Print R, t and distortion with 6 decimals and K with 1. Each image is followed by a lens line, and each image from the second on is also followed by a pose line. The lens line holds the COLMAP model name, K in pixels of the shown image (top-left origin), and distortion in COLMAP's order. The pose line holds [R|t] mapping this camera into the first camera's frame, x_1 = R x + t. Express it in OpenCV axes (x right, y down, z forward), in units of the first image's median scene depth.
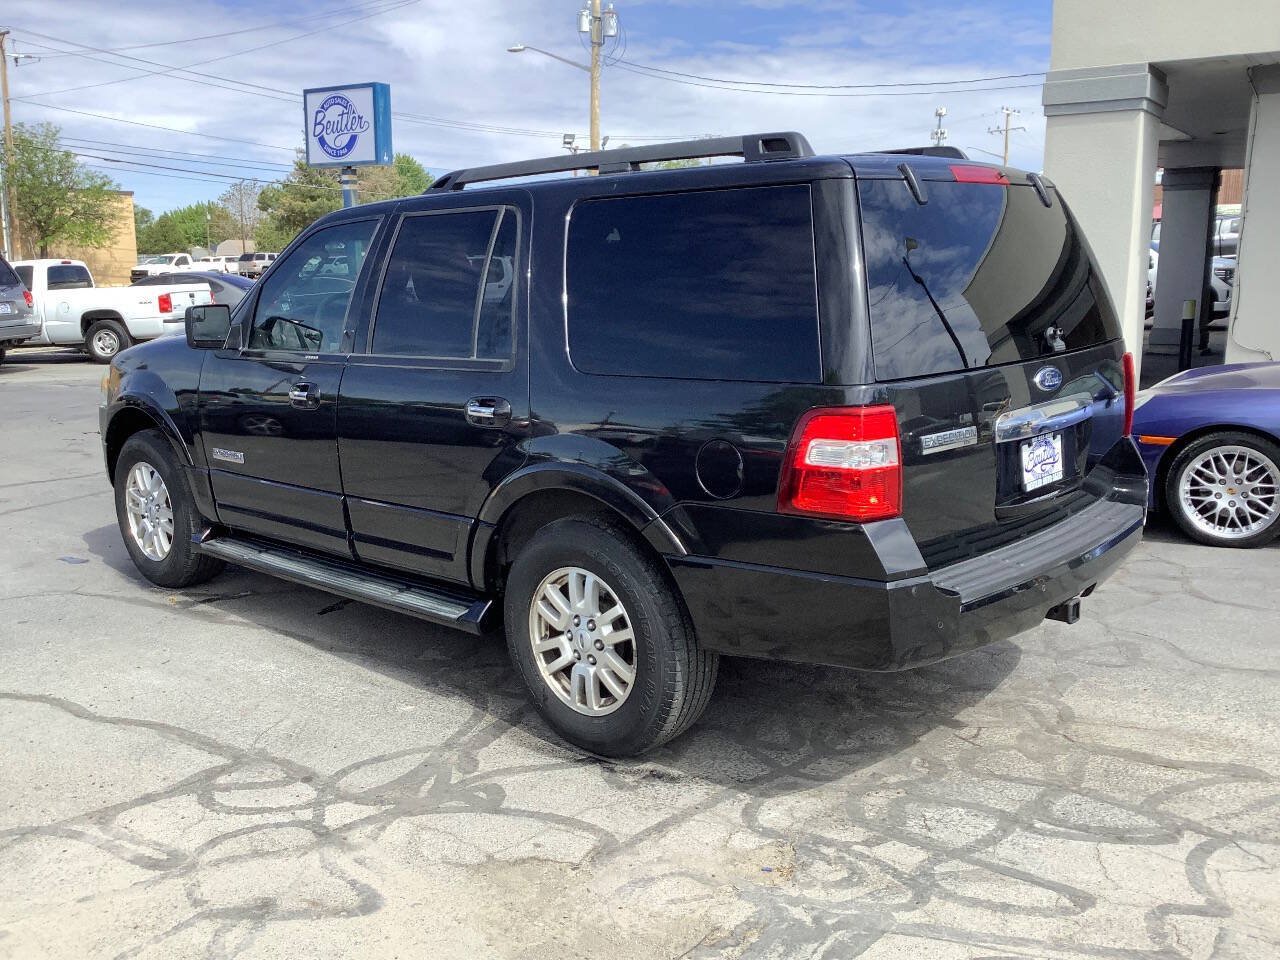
lens RADIAL K [[1152.7, 0, 649.0], [0, 1152.7, 477.3], [0, 0, 1]] dist [0.166109, -0.379919]
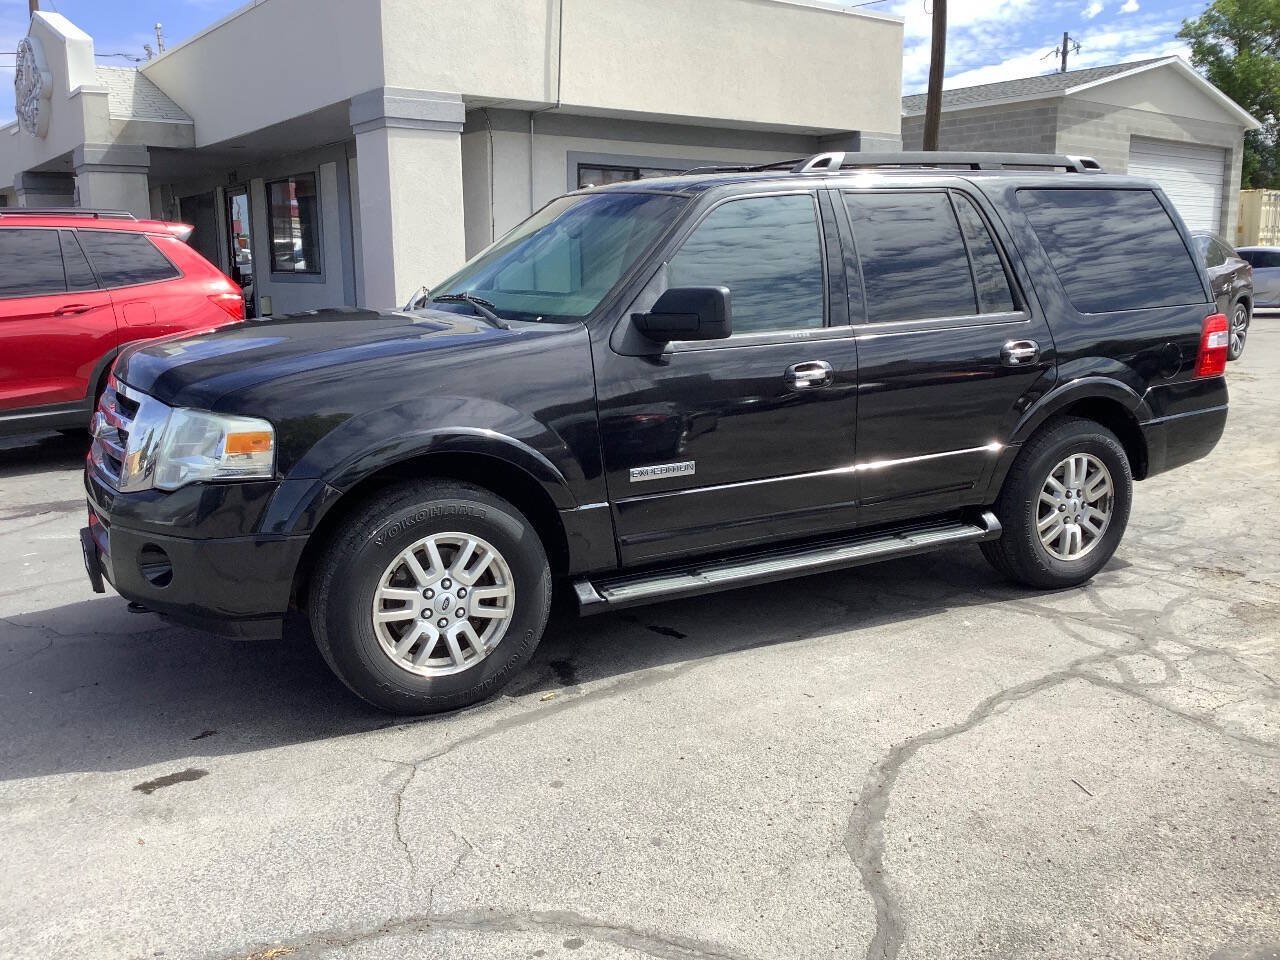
lens RADIAL K [[1156.3, 0, 640.0], [0, 1156.3, 480.0], [0, 0, 1]] dist [0.093218, -0.158571]
pose [[0.316928, -0.171152, 0.932879, -1.518513], [0.180914, 0.976433, 0.117681, -0.150194], [-0.931035, 0.131475, 0.340422, 0.996108]]
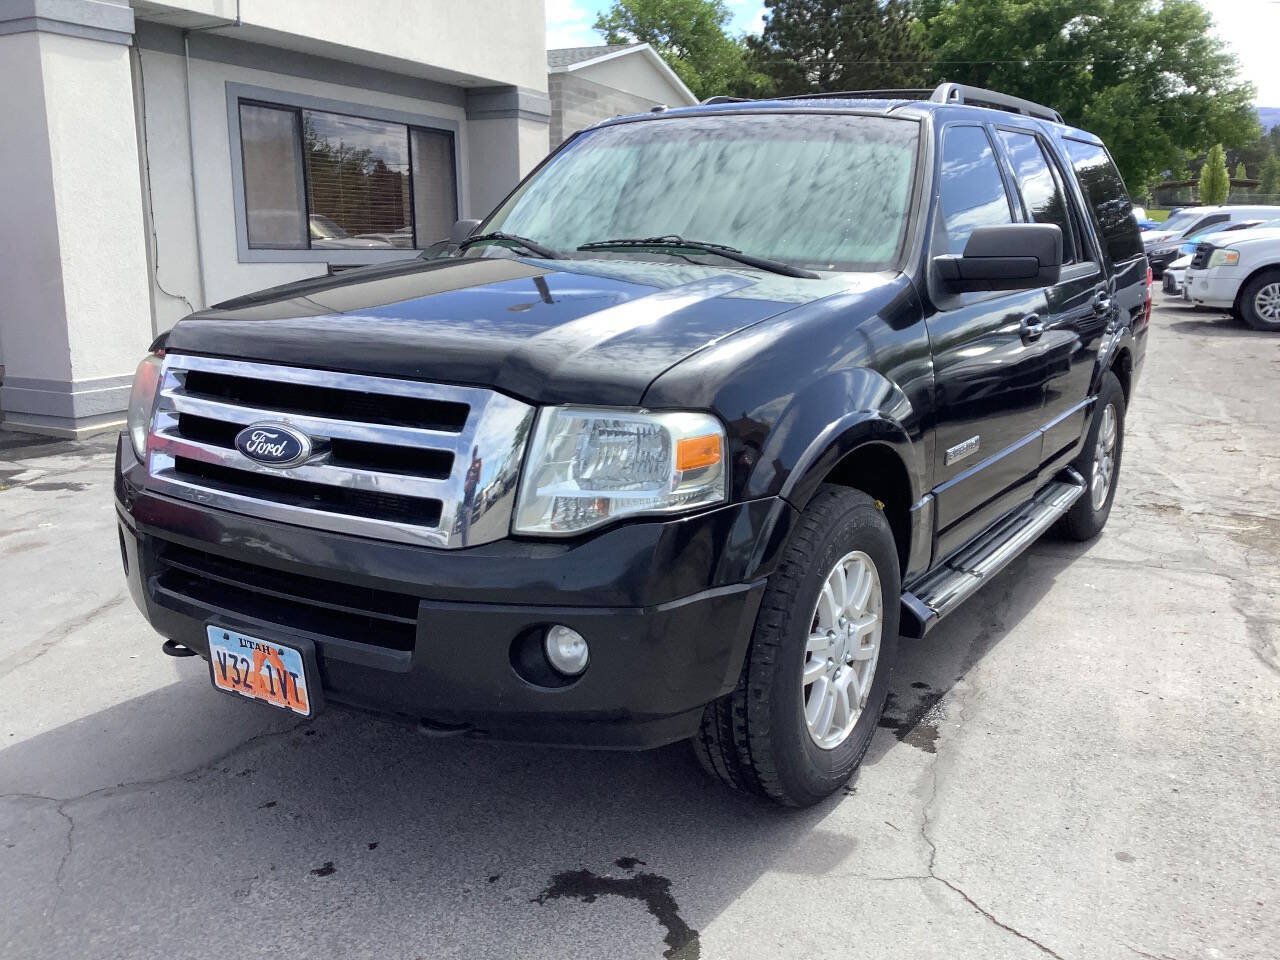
lens RADIAL K [[1160.3, 0, 641.3], [0, 1160.3, 464.9], [0, 0, 1]] dist [0.095870, -0.174297]
pose [[-0.169405, -0.185756, 0.967883, -1.332536], [0.182130, 0.959261, 0.215979, -0.257453], [-0.968571, 0.212868, -0.128672, 1.711745]]
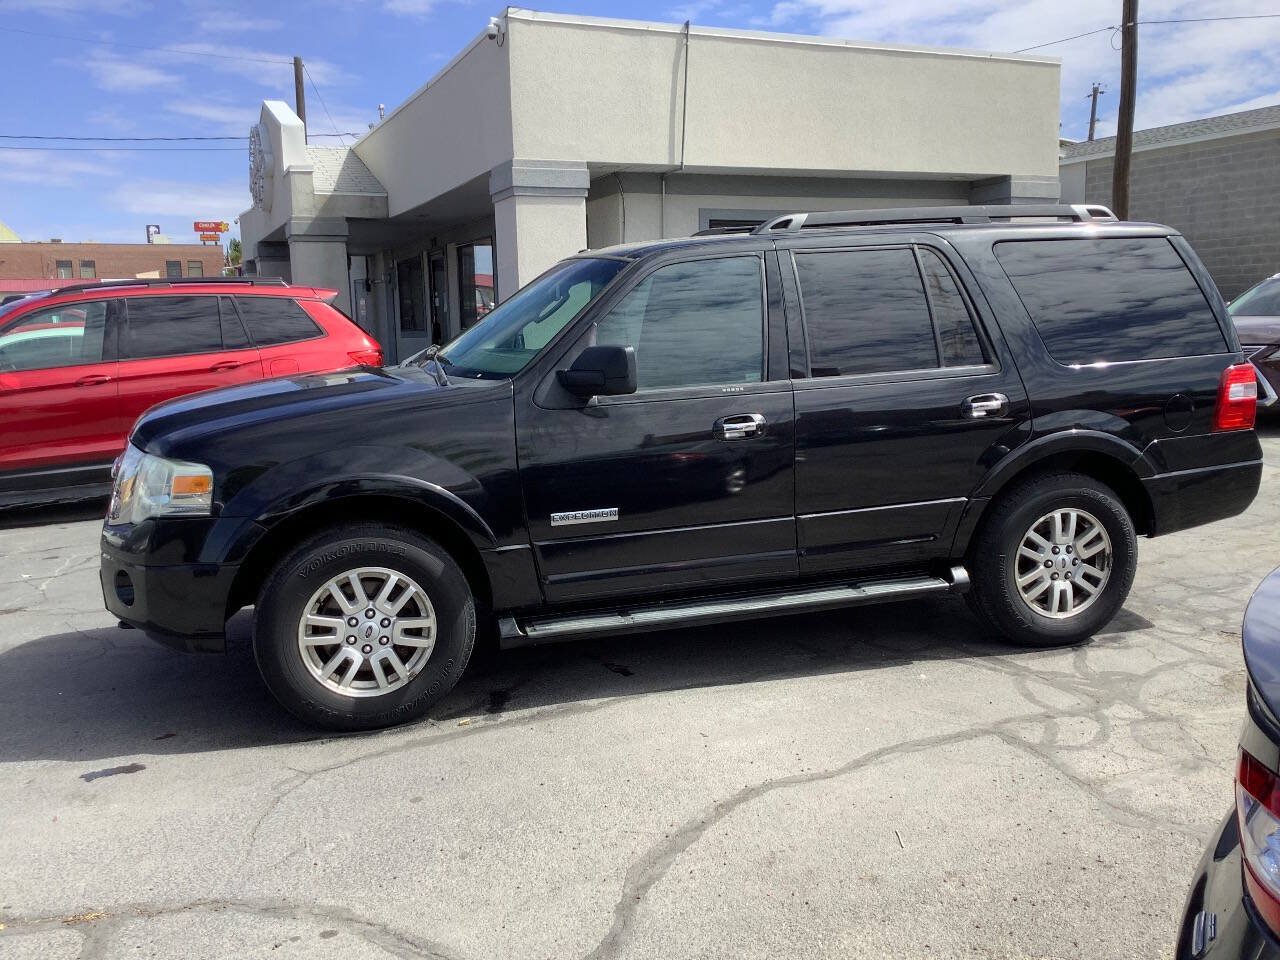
lens RADIAL K [[1151.9, 0, 639.8], [0, 1151.9, 470.9], [0, 0, 1]] dist [0.100348, -0.167568]
pose [[0.513070, -0.122973, 0.849492, -1.449596], [0.179805, 0.983124, 0.033721, -0.100581], [-0.839303, 0.135441, 0.526522, 0.676128]]
